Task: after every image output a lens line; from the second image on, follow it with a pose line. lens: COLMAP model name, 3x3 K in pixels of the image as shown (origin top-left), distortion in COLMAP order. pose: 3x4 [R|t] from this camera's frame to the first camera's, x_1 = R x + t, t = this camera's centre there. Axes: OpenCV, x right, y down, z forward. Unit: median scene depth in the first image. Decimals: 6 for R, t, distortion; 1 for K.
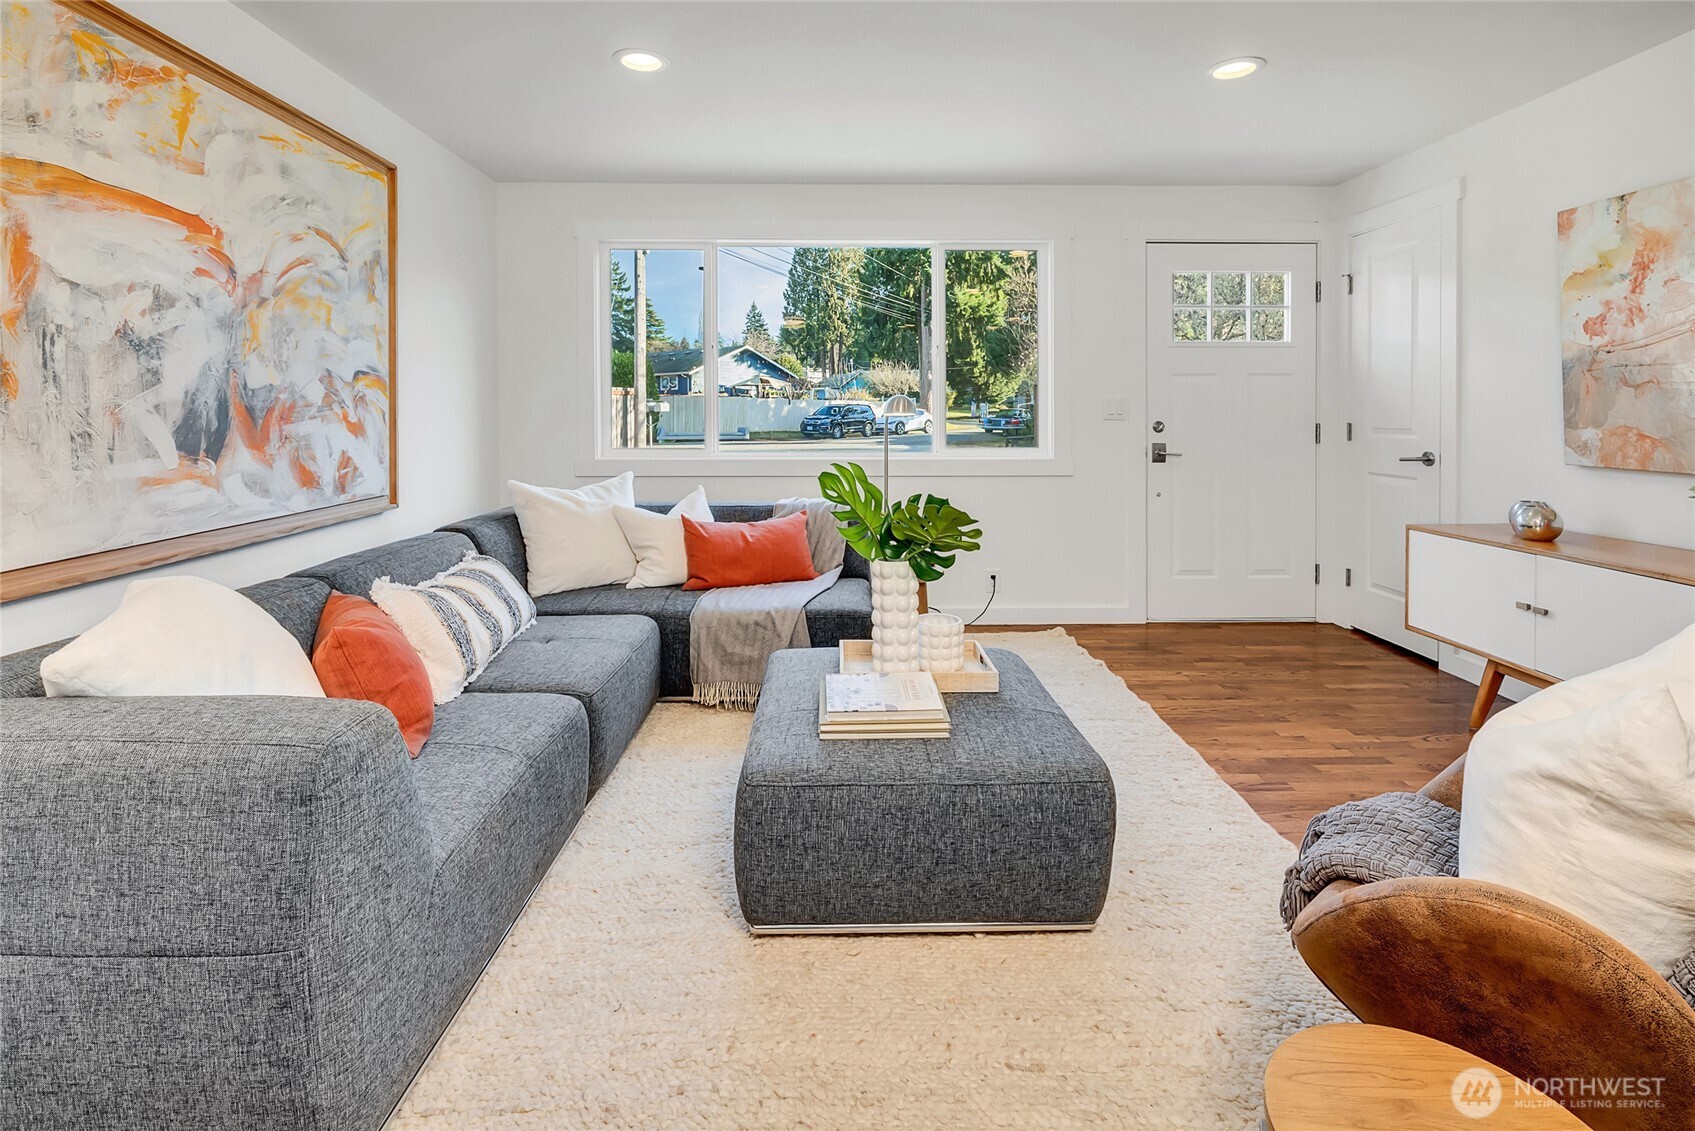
lens RADIAL K [[807.5, 0, 823.7], [0, 807.5, 448.6], [0, 0, 1]] dist [-0.001561, -0.000146]
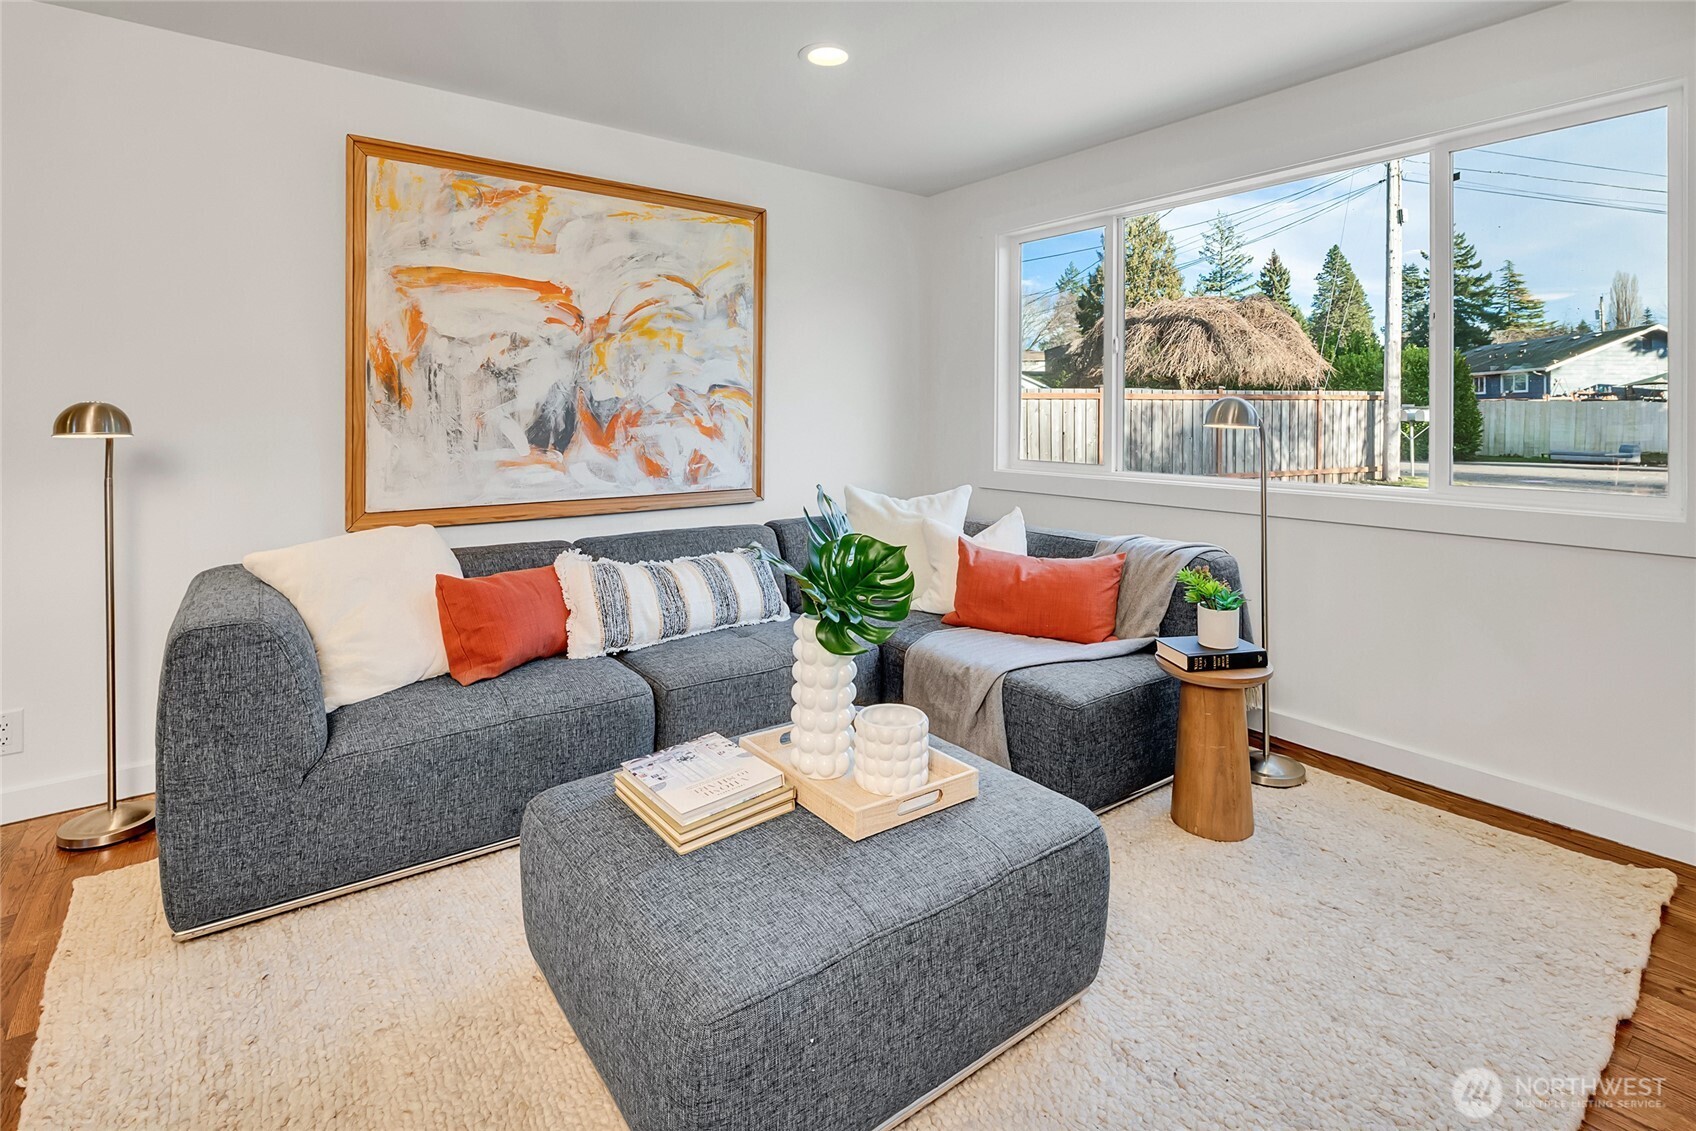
lens RADIAL K [[808.0, 0, 795.5], [0, 808.0, 435.9], [0, 0, 1]] dist [-0.001561, -0.000146]
pose [[0.577777, 0.017721, -0.816002, 0.561020], [-0.040076, 0.999174, -0.006678, -0.017656], [0.815210, 0.036560, 0.578010, 0.450647]]
